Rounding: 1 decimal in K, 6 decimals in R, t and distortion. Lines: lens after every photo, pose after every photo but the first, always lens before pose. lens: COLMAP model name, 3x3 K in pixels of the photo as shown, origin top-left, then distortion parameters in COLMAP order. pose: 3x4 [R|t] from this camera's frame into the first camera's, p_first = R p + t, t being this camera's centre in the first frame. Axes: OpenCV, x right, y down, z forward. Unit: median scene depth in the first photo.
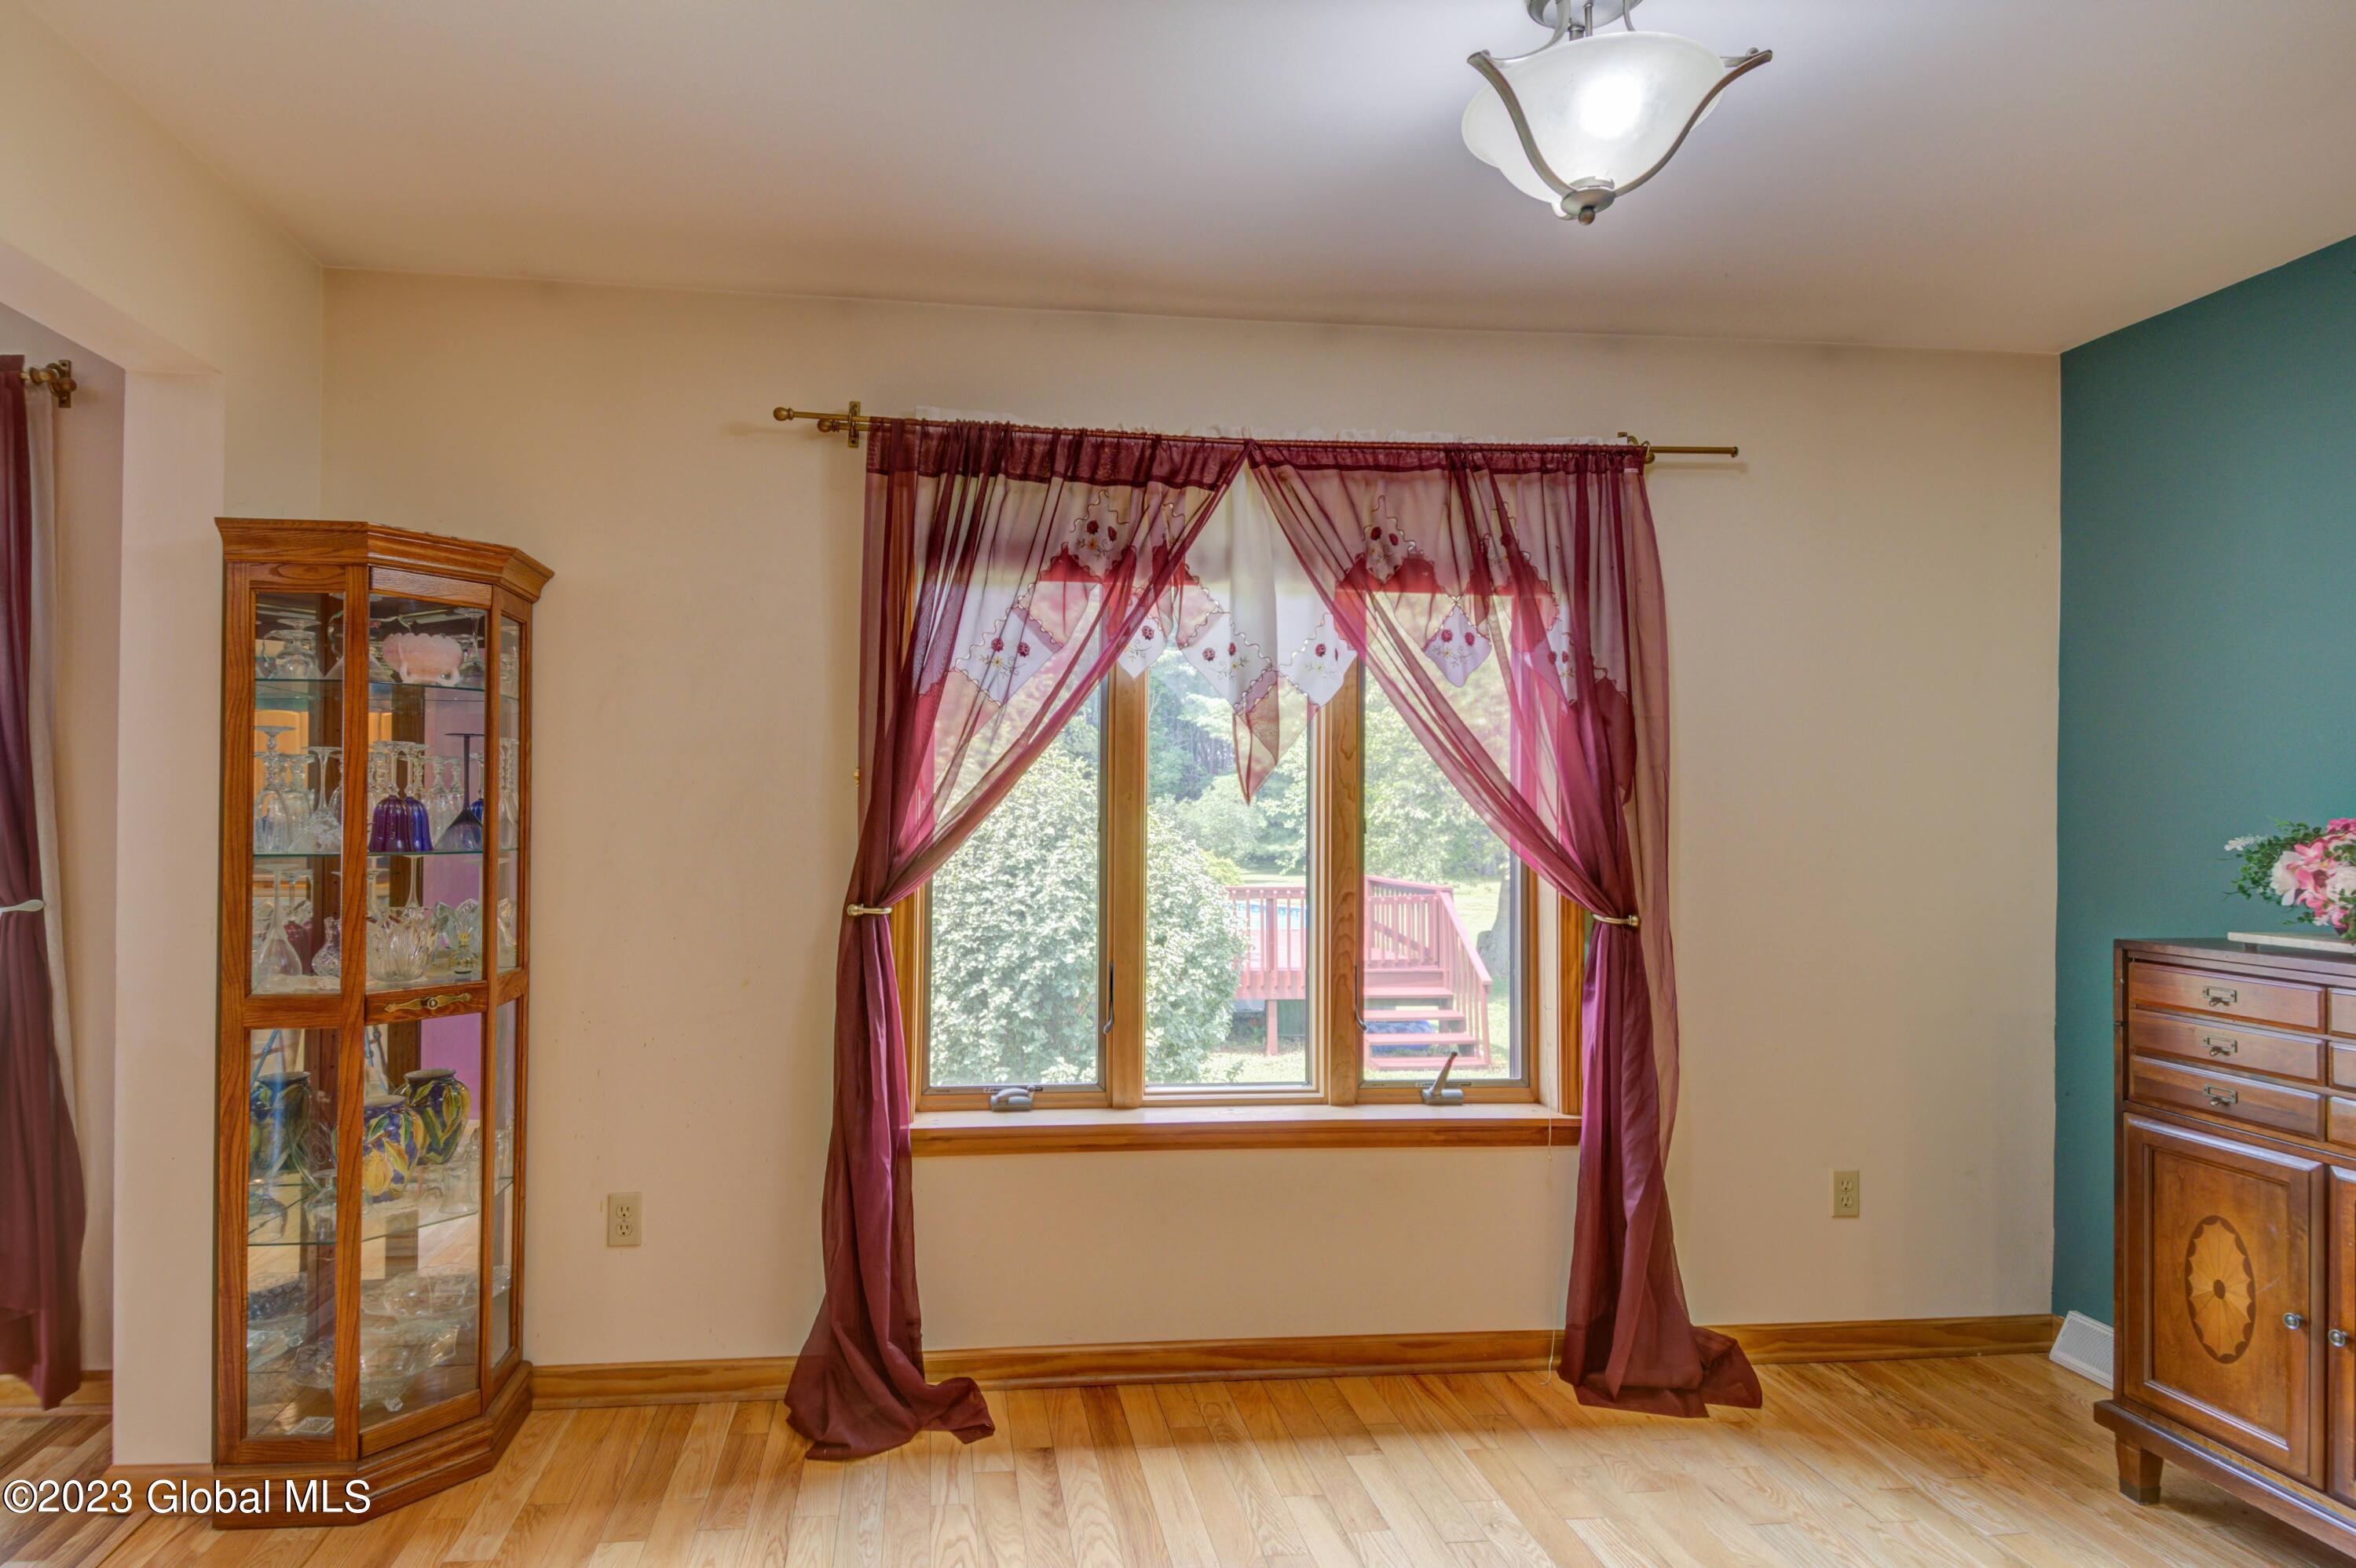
lens RADIAL K [[1203.5, 0, 1086.0], [0, 1203.5, 800.7], [0, 0, 1]] dist [0.046572, -0.035914]
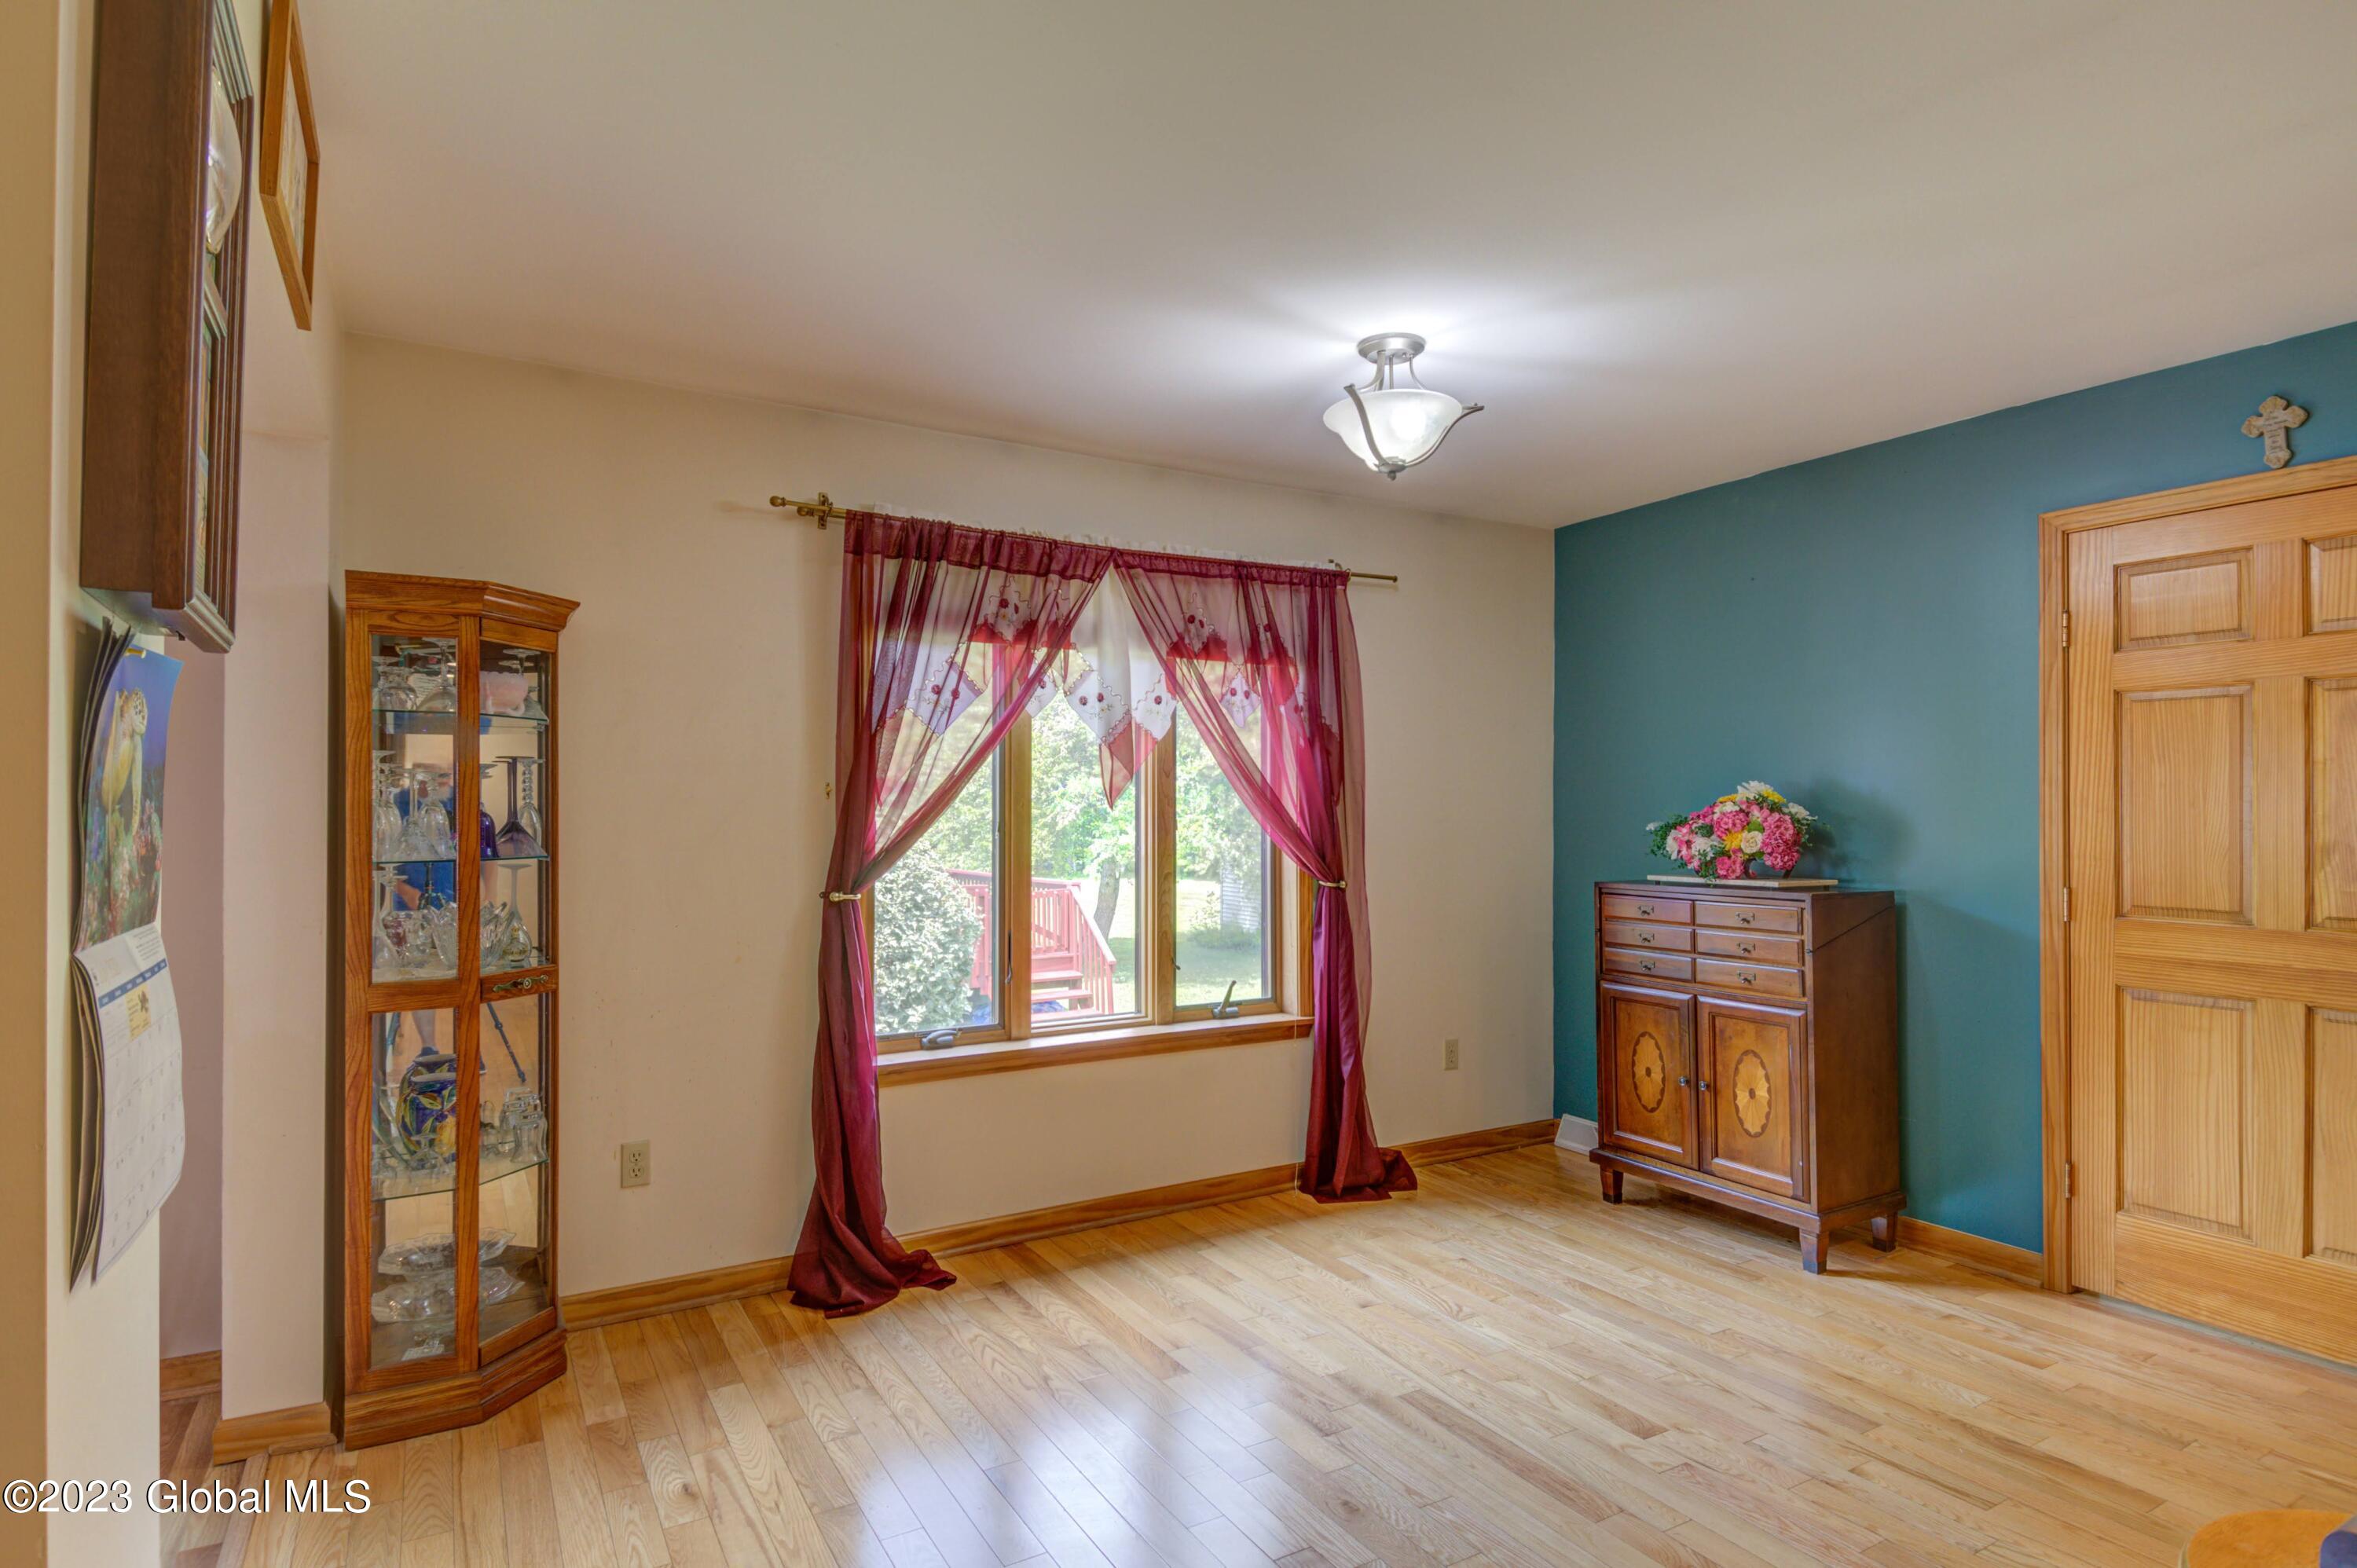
lens RADIAL K [[1260.1, 0, 1143.0], [0, 1260.1, 812.1], [0, 0, 1]] dist [0.054511, -0.052932]
pose [[0.909752, -0.010724, 0.415014, -0.439685], [0.008568, 0.999938, 0.007058, -0.004534], [-0.415064, -0.002866, 0.909788, -0.337442]]
